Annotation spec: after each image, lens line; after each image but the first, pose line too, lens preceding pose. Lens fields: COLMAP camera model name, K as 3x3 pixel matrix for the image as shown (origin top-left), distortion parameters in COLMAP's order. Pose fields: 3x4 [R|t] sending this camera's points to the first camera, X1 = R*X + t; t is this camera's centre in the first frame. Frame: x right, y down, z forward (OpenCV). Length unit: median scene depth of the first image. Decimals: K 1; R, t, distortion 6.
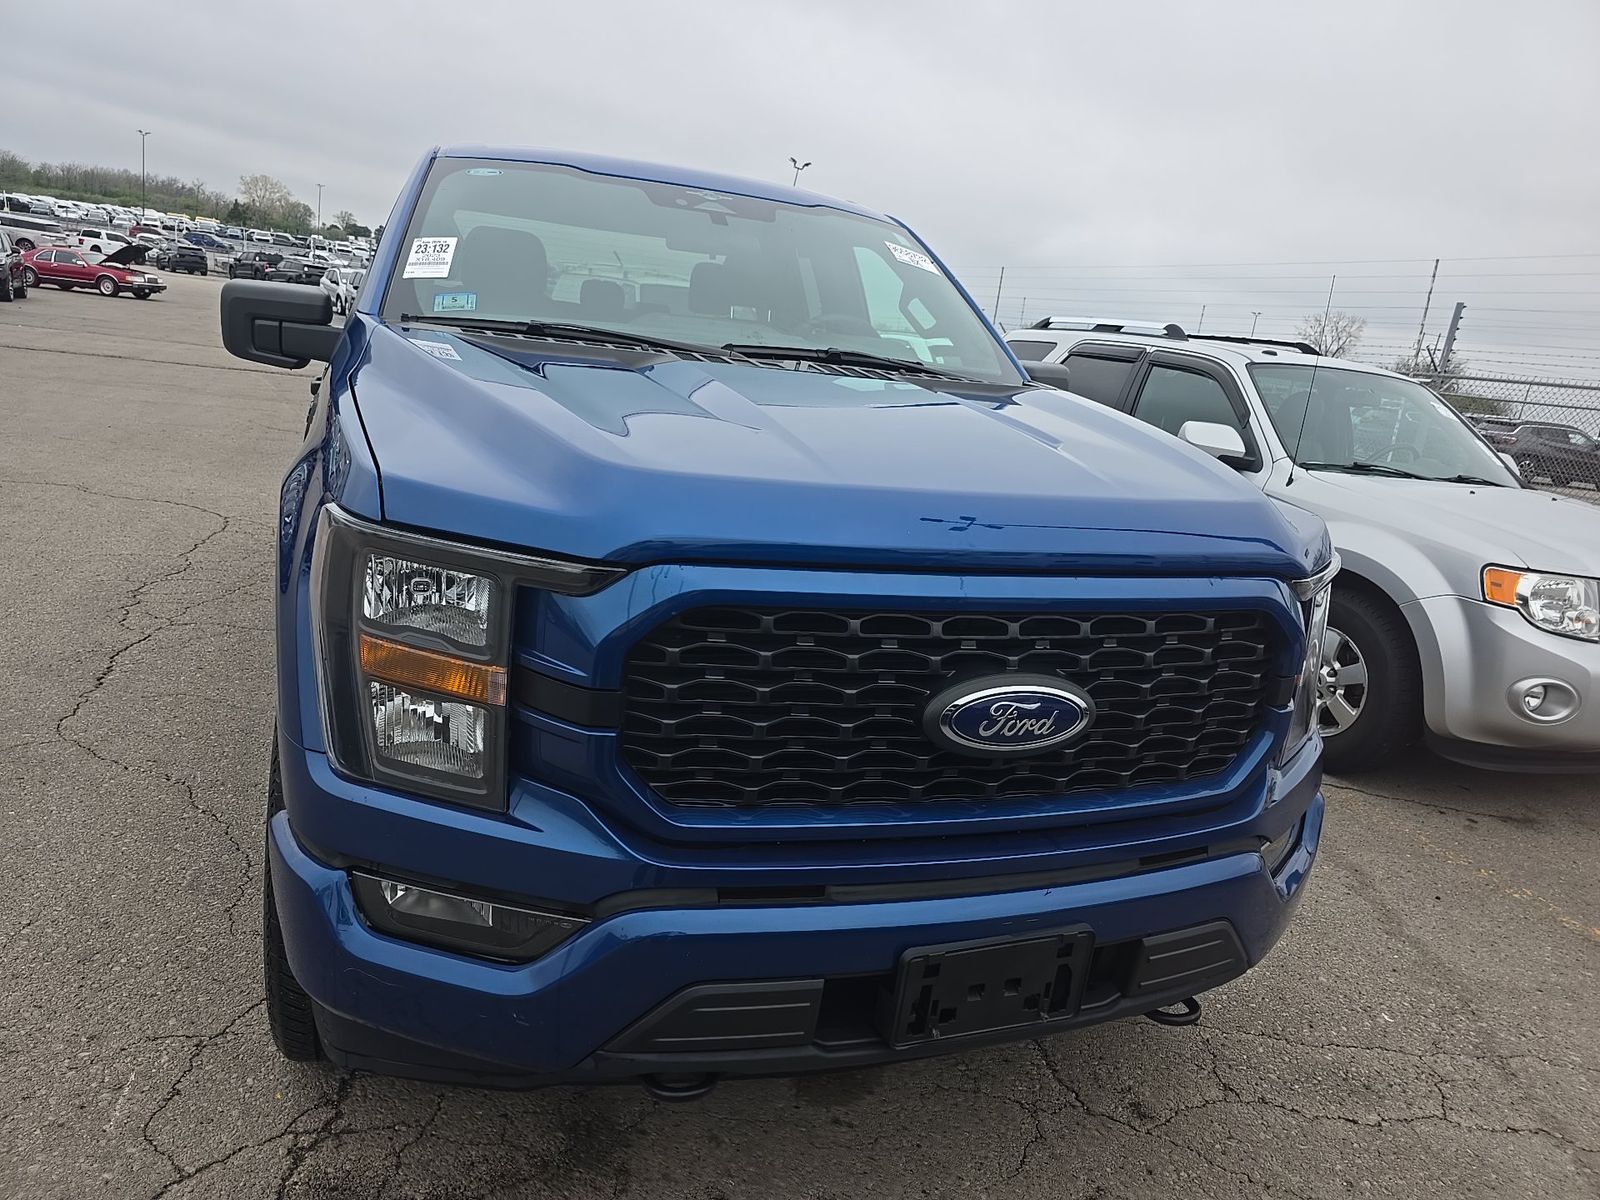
lens RADIAL K [[1097.1, 0, 800.0], [0, 1097.1, 600.0], [0, 0, 1]] dist [0.079519, -0.076124]
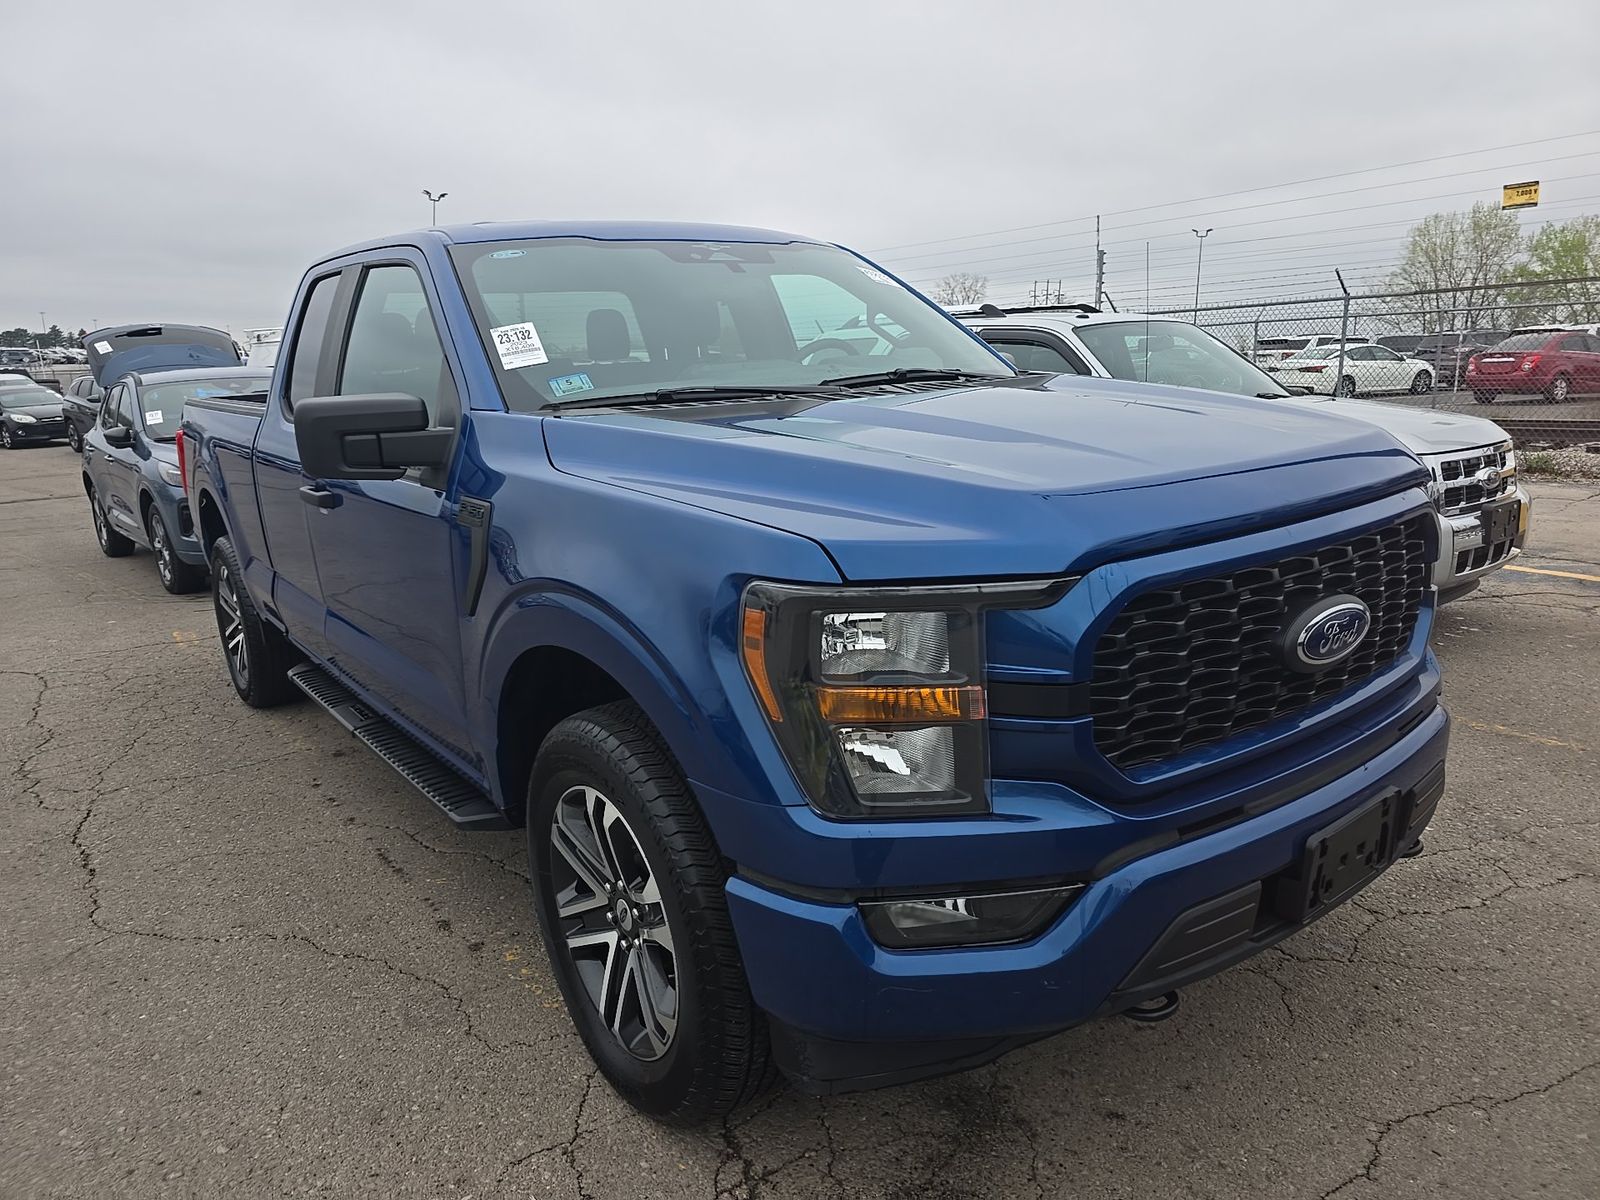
lens RADIAL K [[1097.1, 0, 800.0], [0, 1097.1, 600.0], [0, 0, 1]] dist [0.079519, -0.076124]
pose [[0.943191, -0.213436, 0.254629, -0.519671], [0.215142, 0.976347, 0.021472, -0.064564], [-0.253189, 0.034529, 0.966801, -0.035624]]
